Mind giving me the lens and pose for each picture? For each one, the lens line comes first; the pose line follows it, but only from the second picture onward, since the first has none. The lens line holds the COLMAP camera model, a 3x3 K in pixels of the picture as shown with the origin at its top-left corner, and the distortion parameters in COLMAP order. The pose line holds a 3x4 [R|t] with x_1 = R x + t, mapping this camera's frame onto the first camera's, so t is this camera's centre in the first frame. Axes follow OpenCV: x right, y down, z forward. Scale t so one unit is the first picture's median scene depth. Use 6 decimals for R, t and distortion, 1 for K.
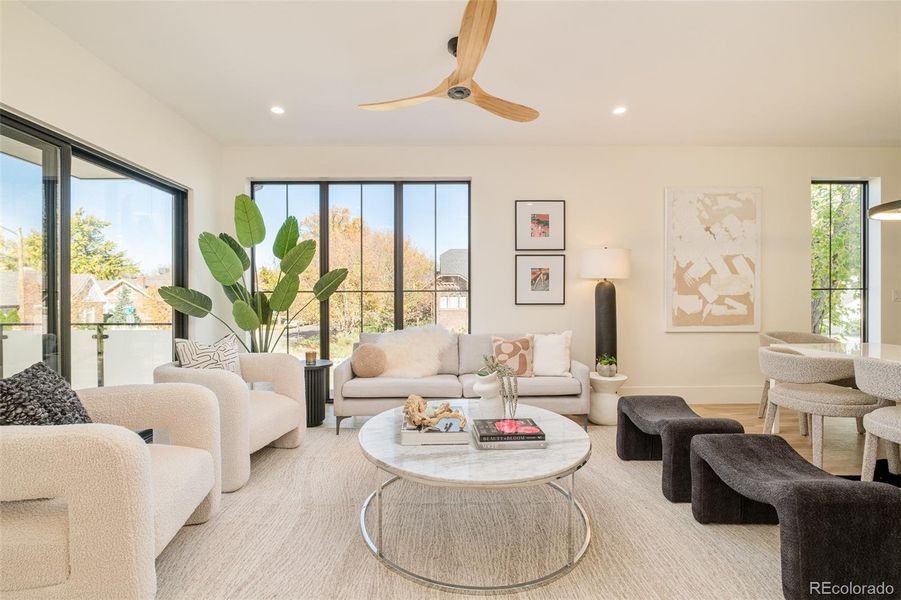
lens RADIAL K [[393.4, 0, 444.6], [0, 393.4, 299.3], [0, 0, 1]] dist [-0.003664, -0.000183]
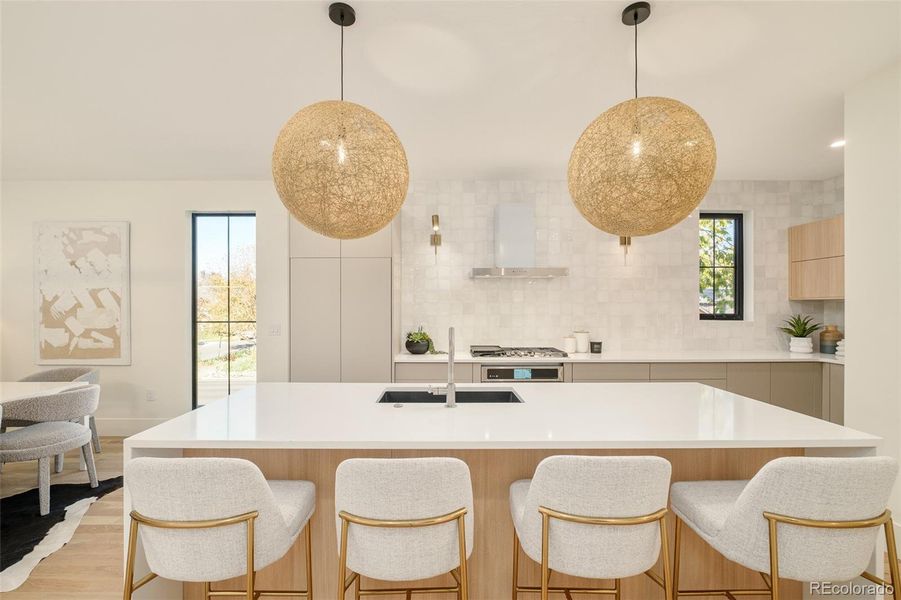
lens RADIAL K [[401.4, 0, 441.3], [0, 401.4, 307.4], [0, 0, 1]] dist [-0.006553, 0.000004]
pose [[0.999961, 0.003928, -0.007959, 1.625673], [-0.003966, 0.999981, -0.004754, -0.063716], [0.007940, 0.004785, 0.999957, -0.018455]]
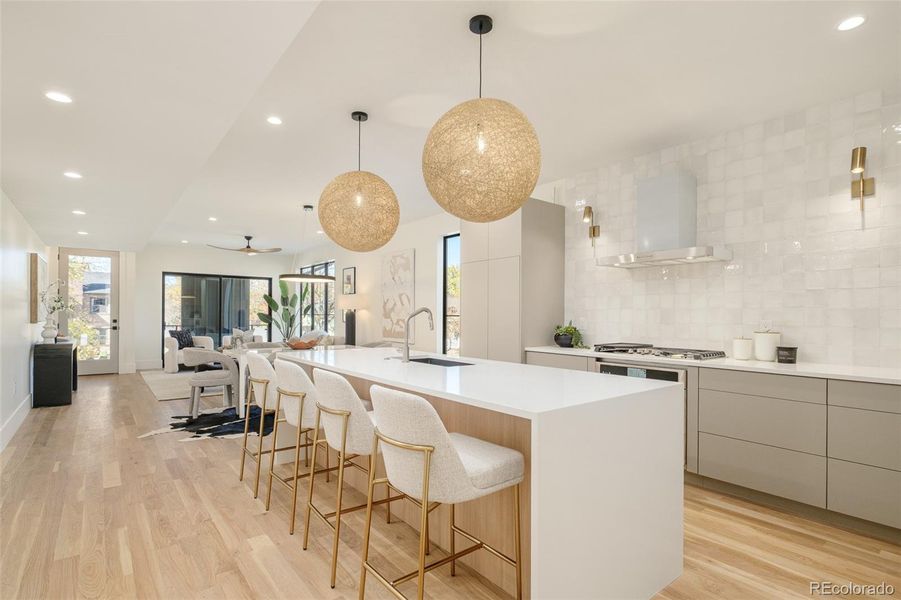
lens RADIAL K [[443.3, 0, 447.7], [0, 443.3, 314.9], [0, 0, 1]] dist [-0.003351, 0.000277]
pose [[0.611739, 0.008638, -0.791012, 2.256873], [-0.016659, 0.999859, -0.001965, -0.027168], [0.790884, 0.014379, 0.611797, 0.059007]]
